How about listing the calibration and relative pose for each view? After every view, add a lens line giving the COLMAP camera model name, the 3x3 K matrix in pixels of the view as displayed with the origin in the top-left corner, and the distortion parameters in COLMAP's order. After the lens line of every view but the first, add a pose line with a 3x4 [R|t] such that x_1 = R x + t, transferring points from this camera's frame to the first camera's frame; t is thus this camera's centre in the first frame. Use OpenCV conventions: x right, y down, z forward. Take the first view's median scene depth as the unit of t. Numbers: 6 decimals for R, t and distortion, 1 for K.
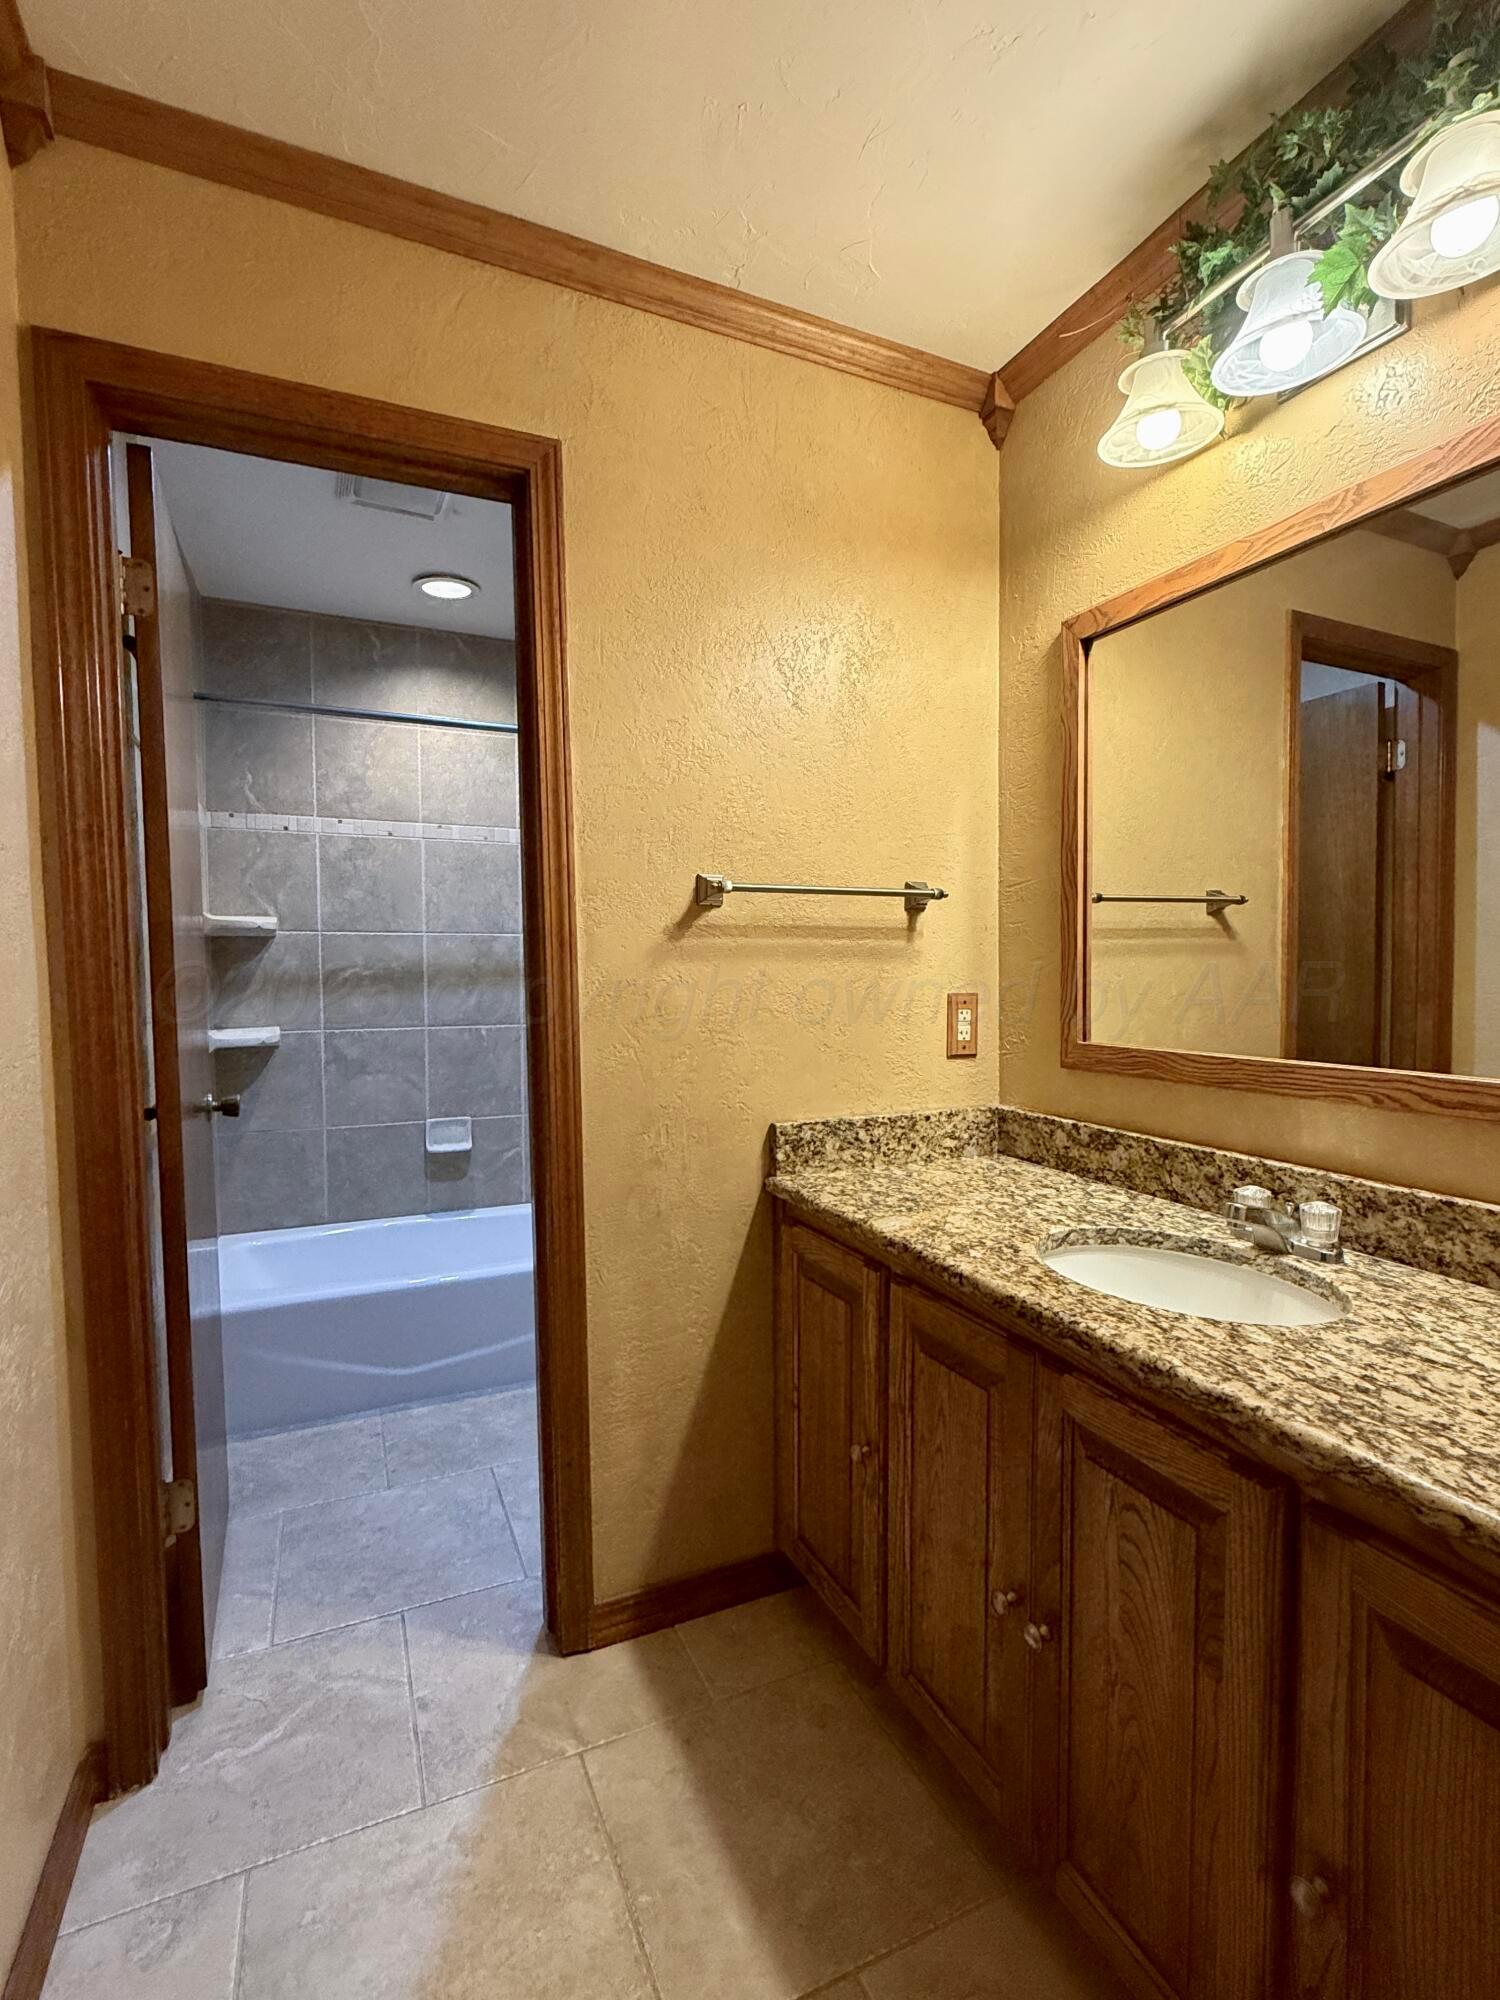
lens RADIAL K [[924.5, 0, 747.6], [0, 924.5, 1009.0], [0, 0, 1]] dist [-0.001181, 0.001230]
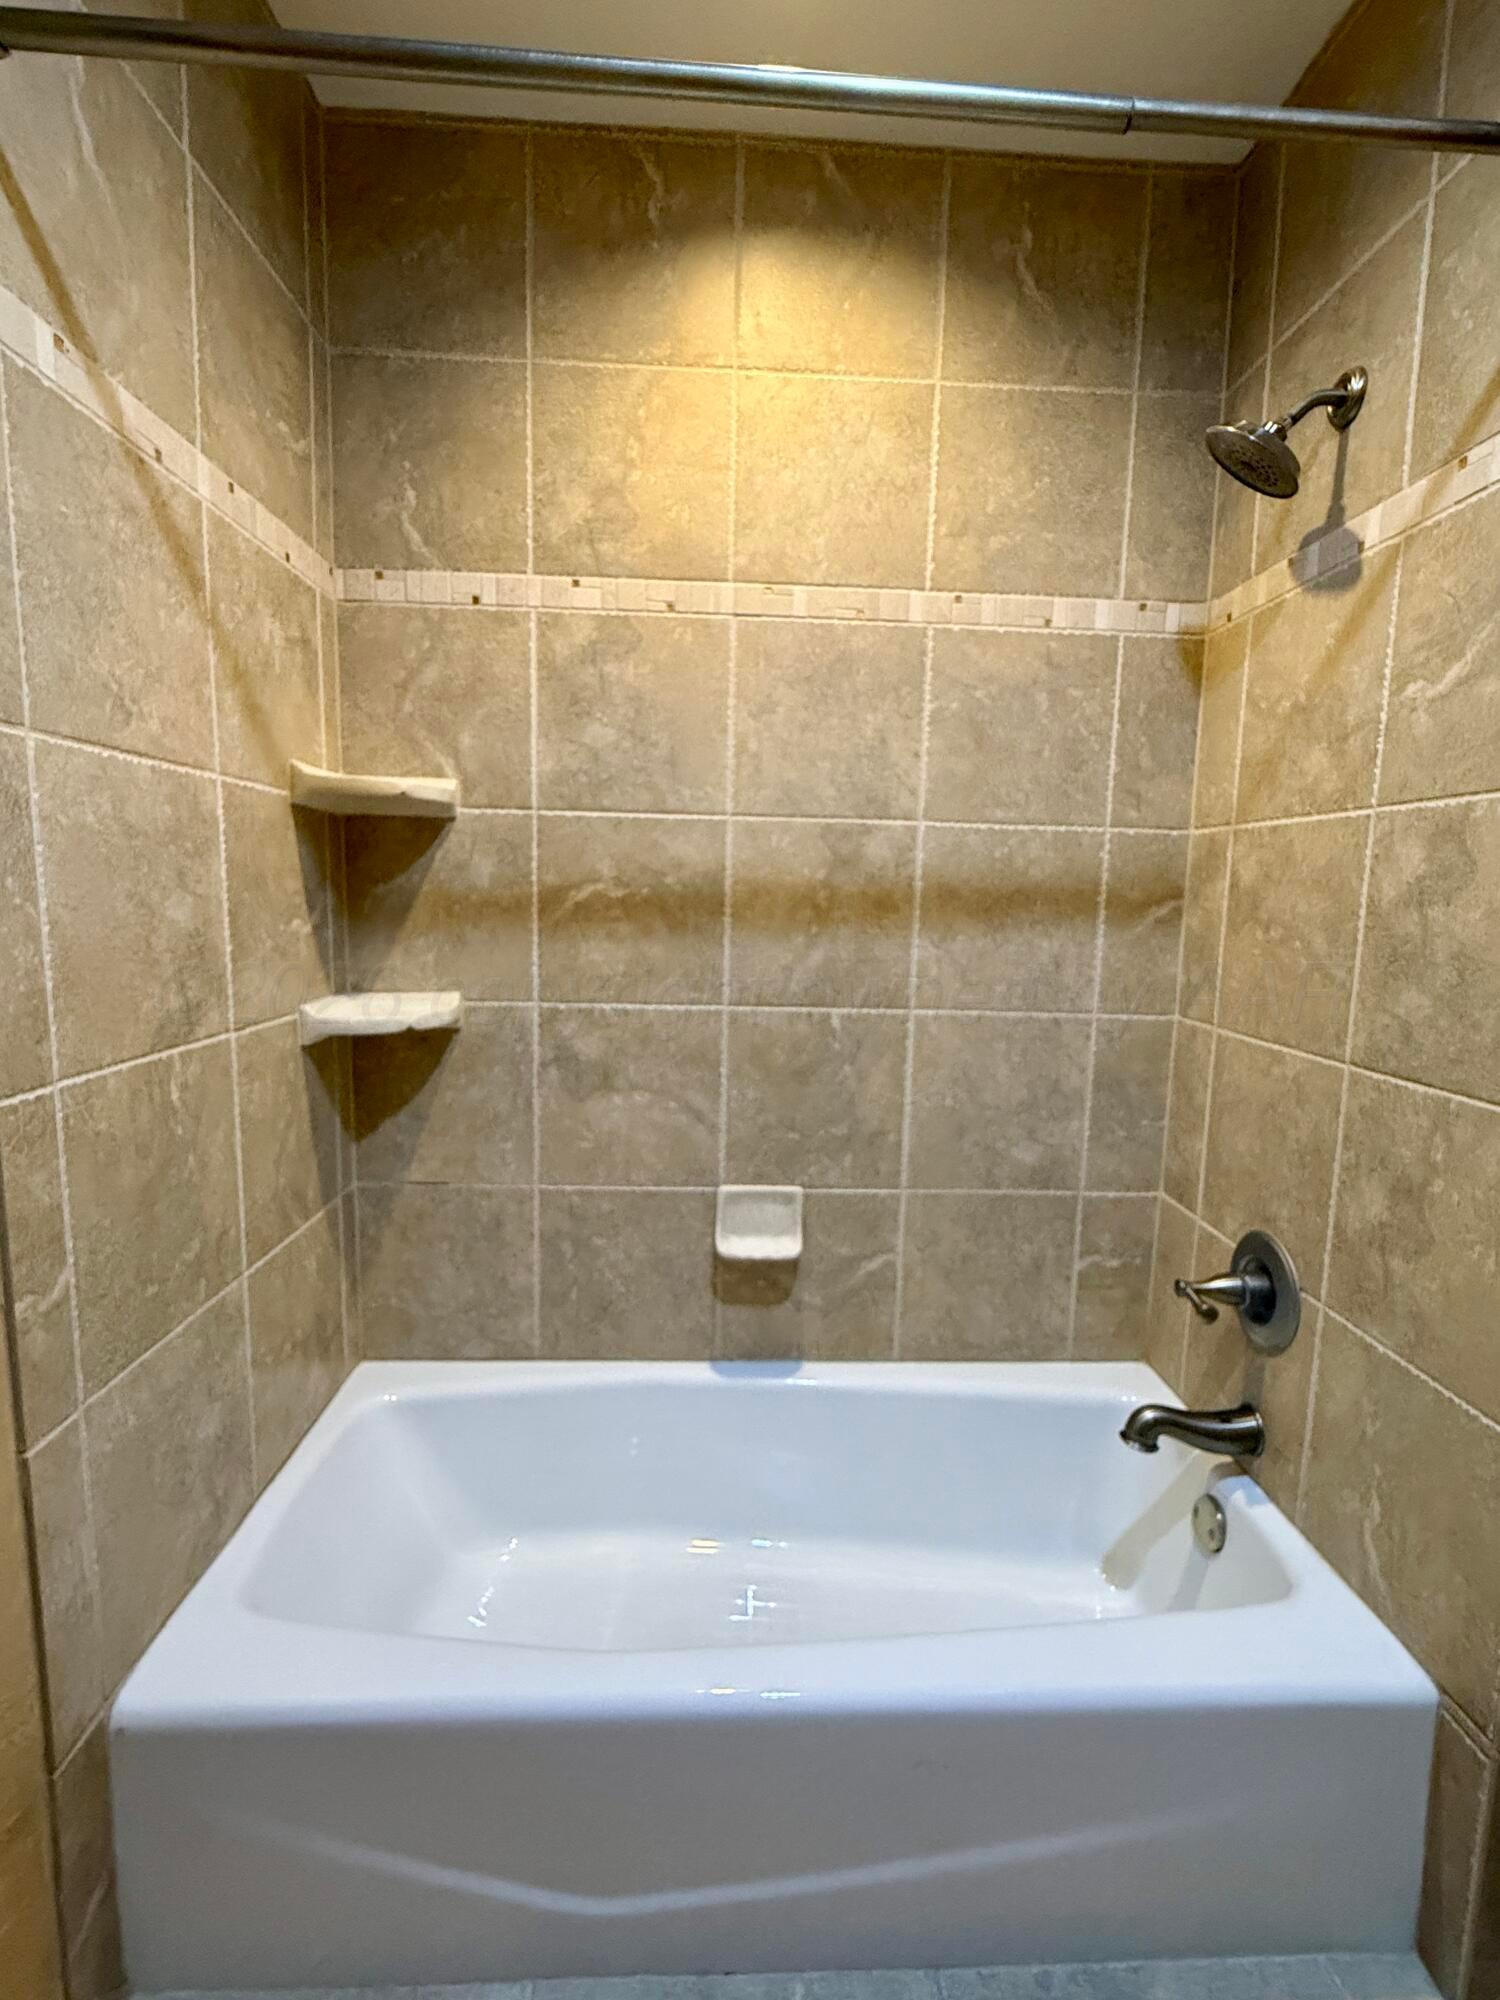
lens RADIAL K [[924.5, 0, 759.9], [0, 924.5, 1007.9], [0, 0, 1]] dist [-0.001181, 0.001230]
pose [[0.929070, 0.072988, -0.362633, -0.153440], [-0.043970, 0.995180, 0.087650, -0.024817], [0.367282, -0.065488, 0.927801, 0.559516]]
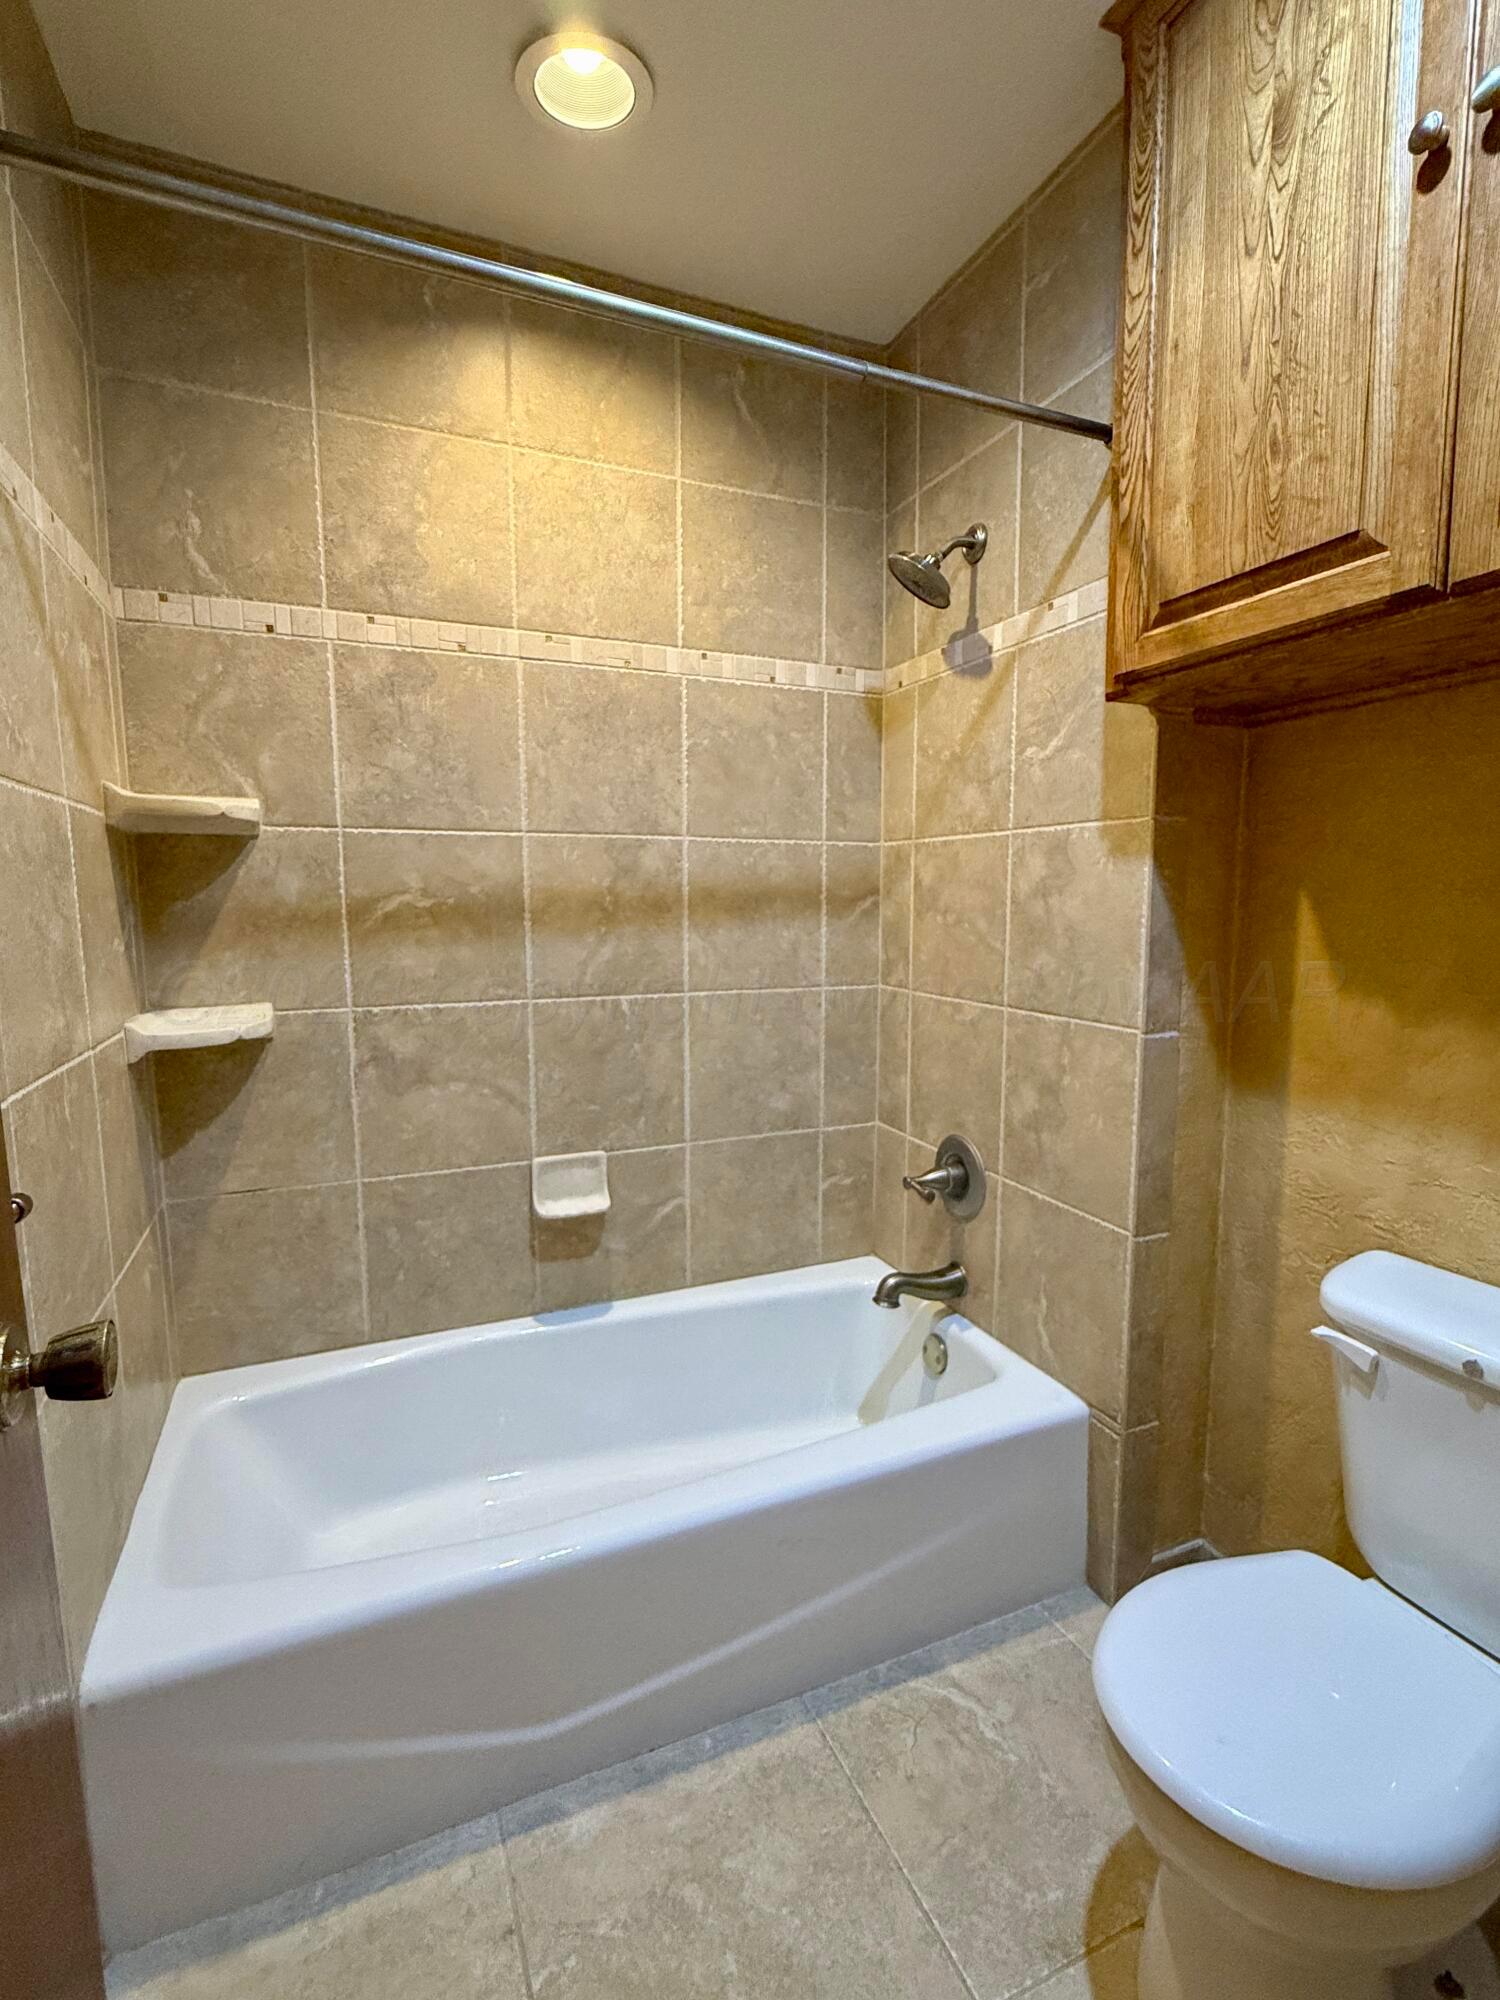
lens RADIAL K [[924.5, 0, 749.4], [0, 924.5, 1008.6], [0, 0, 1]] dist [-0.001181, 0.001230]
pose [[0.999885, 0.005042, -0.014271, -0.210786], [-0.003879, 0.996762, 0.080318, -0.021748], [0.014630, -0.080253, 0.996667, 0.446995]]
